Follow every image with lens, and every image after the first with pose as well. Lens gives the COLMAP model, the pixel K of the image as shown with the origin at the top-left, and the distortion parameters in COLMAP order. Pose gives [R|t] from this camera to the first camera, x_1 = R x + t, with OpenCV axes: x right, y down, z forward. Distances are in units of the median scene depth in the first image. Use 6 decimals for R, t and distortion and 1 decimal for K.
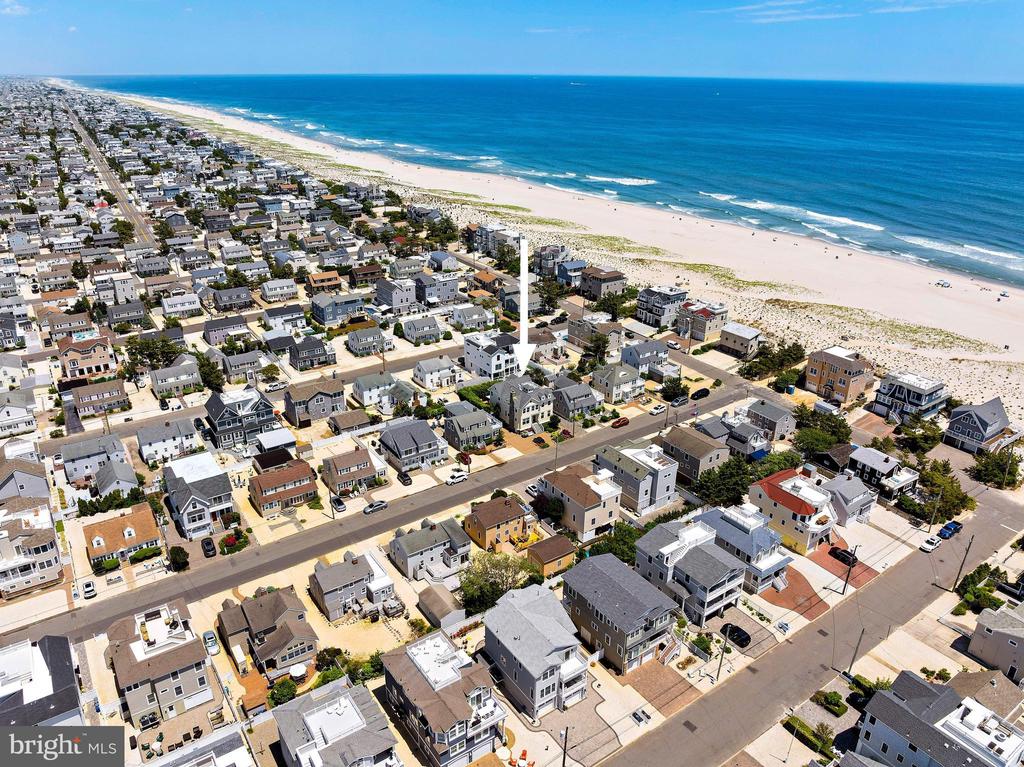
lens RADIAL K [[724.5, 0, 511.3], [0, 724.5, 380.1], [0, 0, 1]] dist [0.001789, -0.000301]
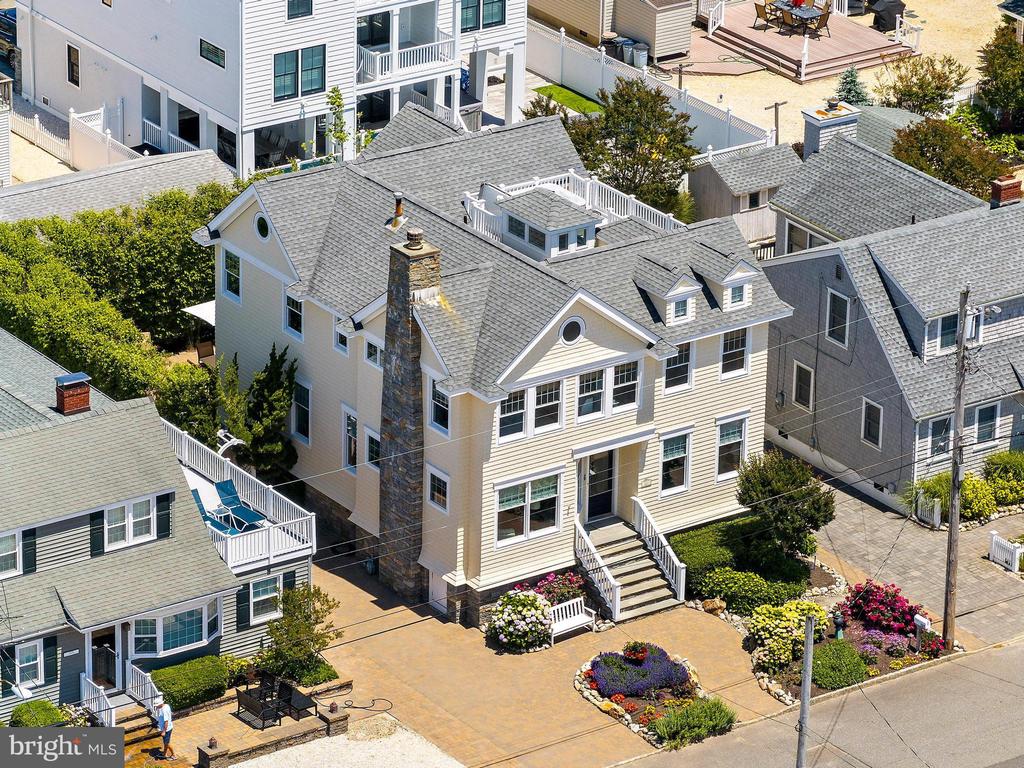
lens RADIAL K [[5007.2, 0, 512.1], [0, 5007.2, 384.6], [0, 0, 1]] dist [0.020043, 0.000000]
pose [[0.999910, 0.009899, 0.009034, 0.010629], [-0.009744, 0.999806, -0.017094, 0.050246], [-0.009202, 0.017005, 0.999813, 0.218630]]
